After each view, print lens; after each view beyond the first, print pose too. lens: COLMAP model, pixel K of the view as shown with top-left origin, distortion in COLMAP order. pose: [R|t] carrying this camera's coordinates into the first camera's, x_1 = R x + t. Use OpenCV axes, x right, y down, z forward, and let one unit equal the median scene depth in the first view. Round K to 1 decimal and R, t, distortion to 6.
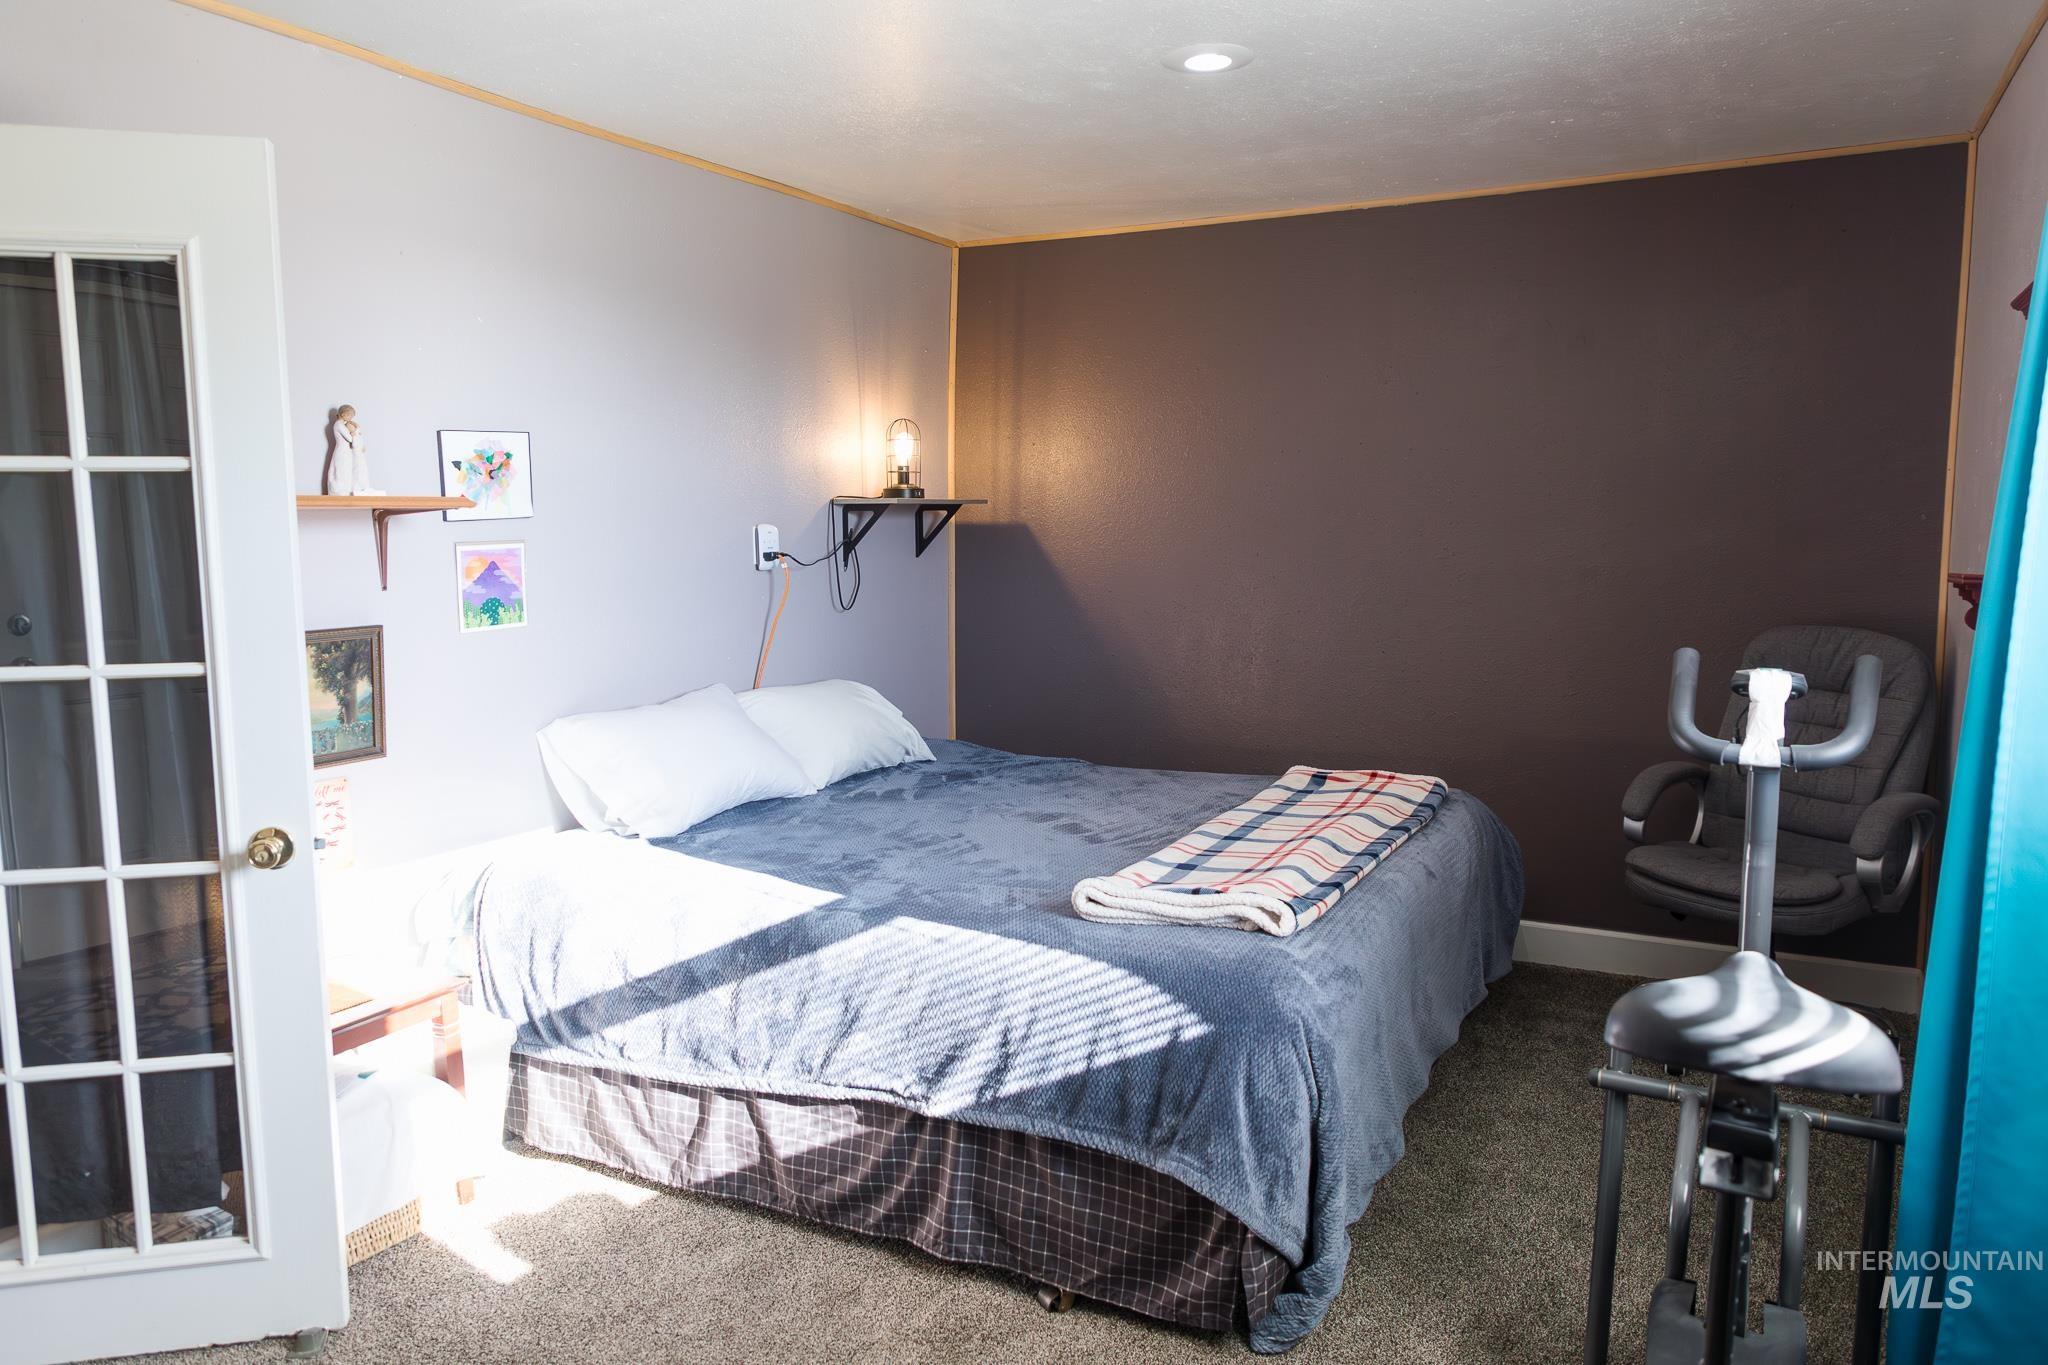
lens RADIAL K [[1403.1, 0, 1030.0], [0, 1403.1, 679.3], [0, 0, 1]] dist [-0.007365, -0.002003]
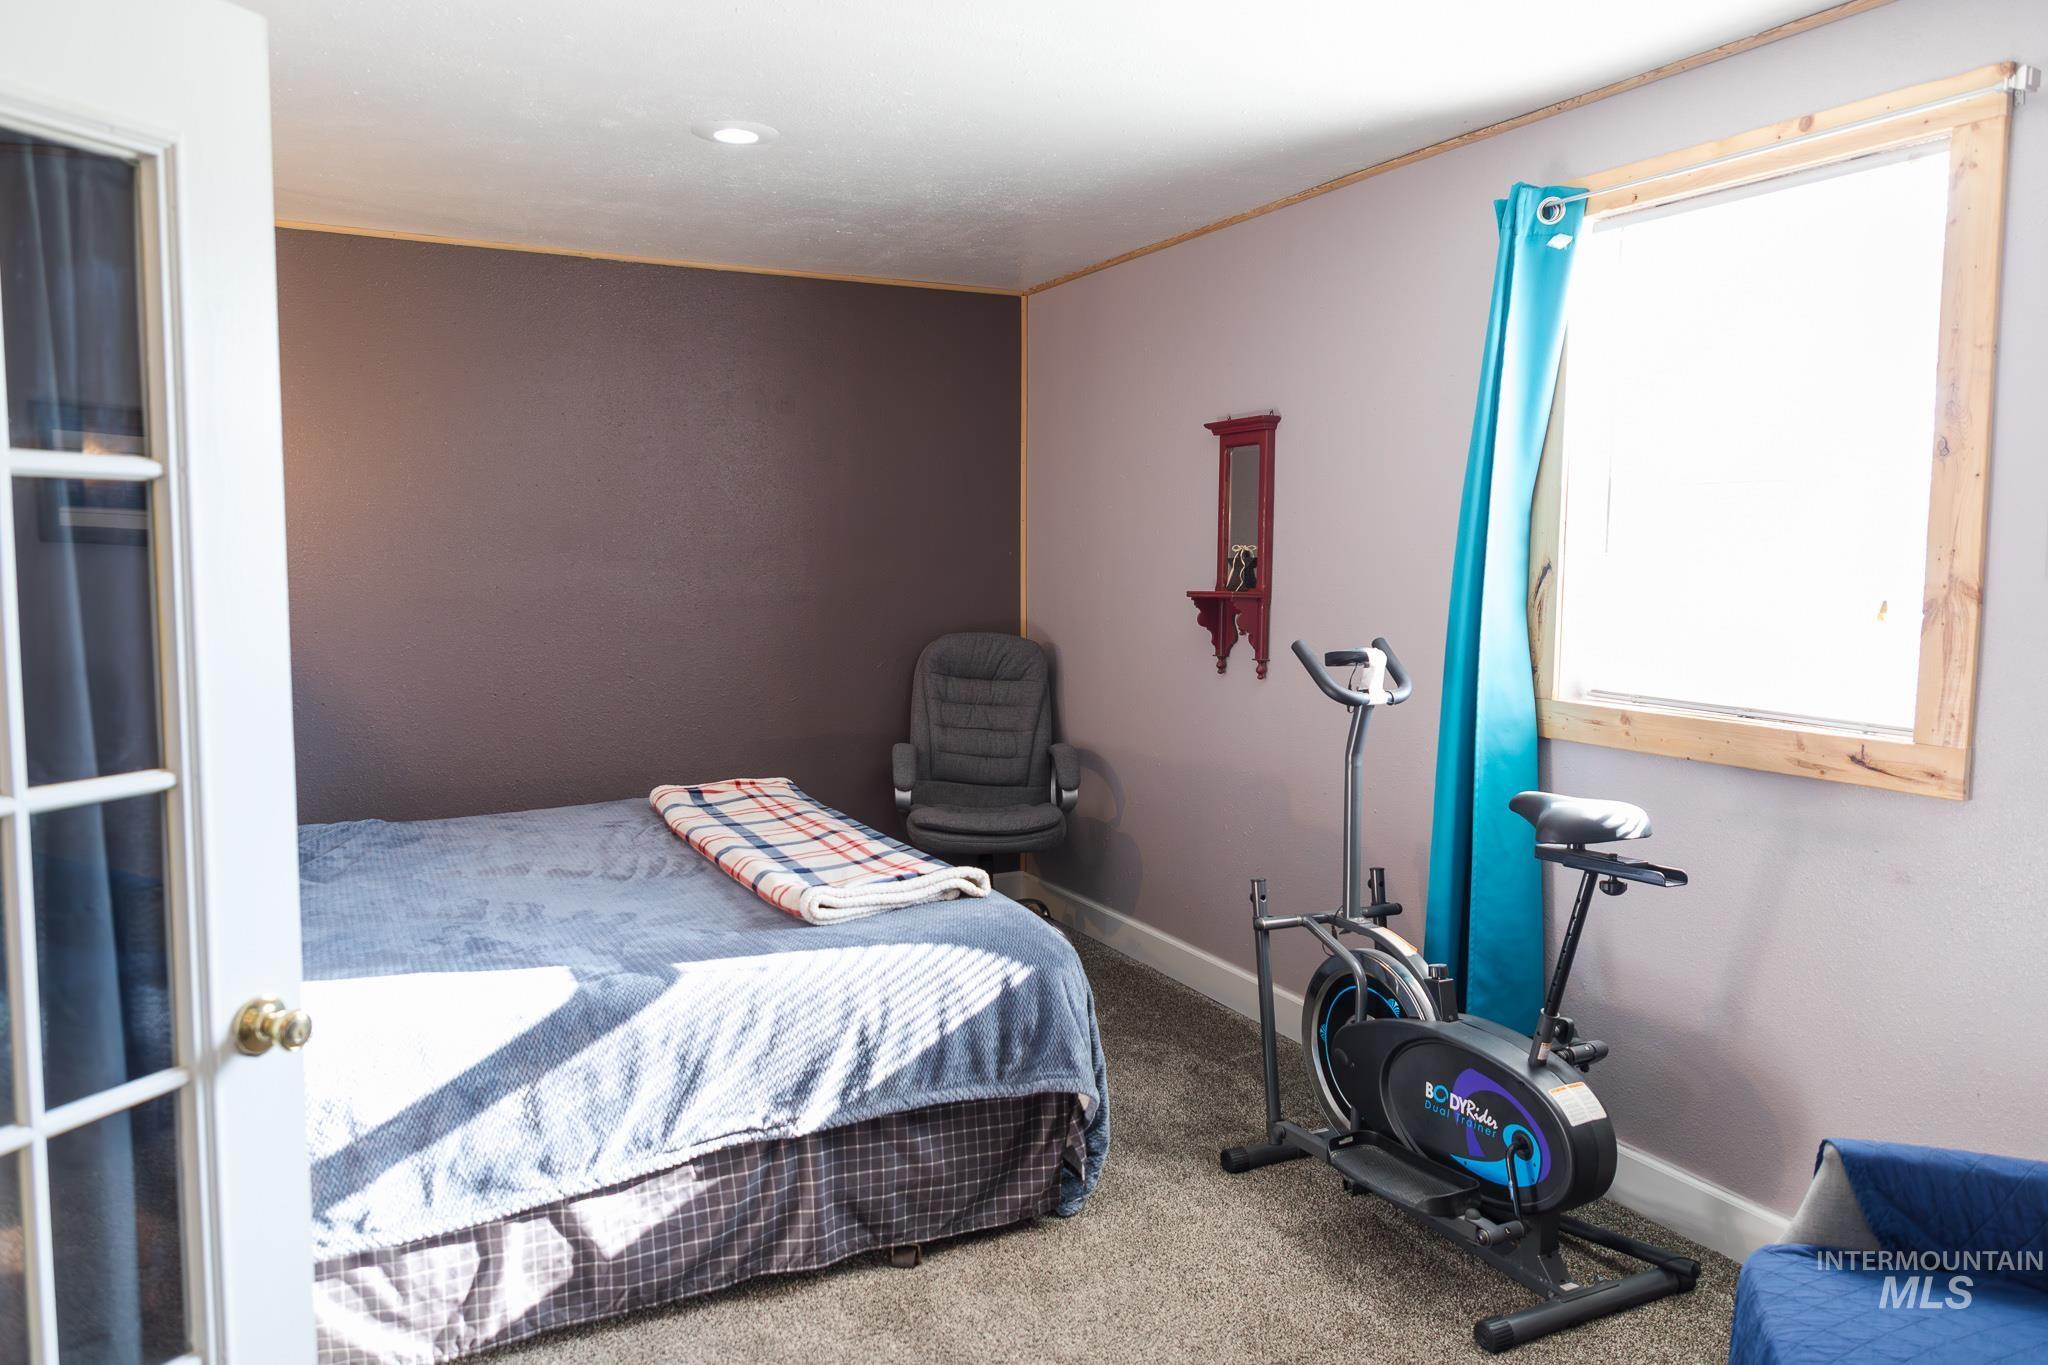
lens RADIAL K [[1403.1, 0, 1035.8], [0, 1403.1, 685.7], [0, 0, 1]] dist [-0.007365, -0.002003]
pose [[0.573807, -0.071851, 0.815833, -0.779414], [0.082955, 0.996120, 0.029383, -0.032459], [-0.814778, 0.050817, 0.577541, 0.246981]]
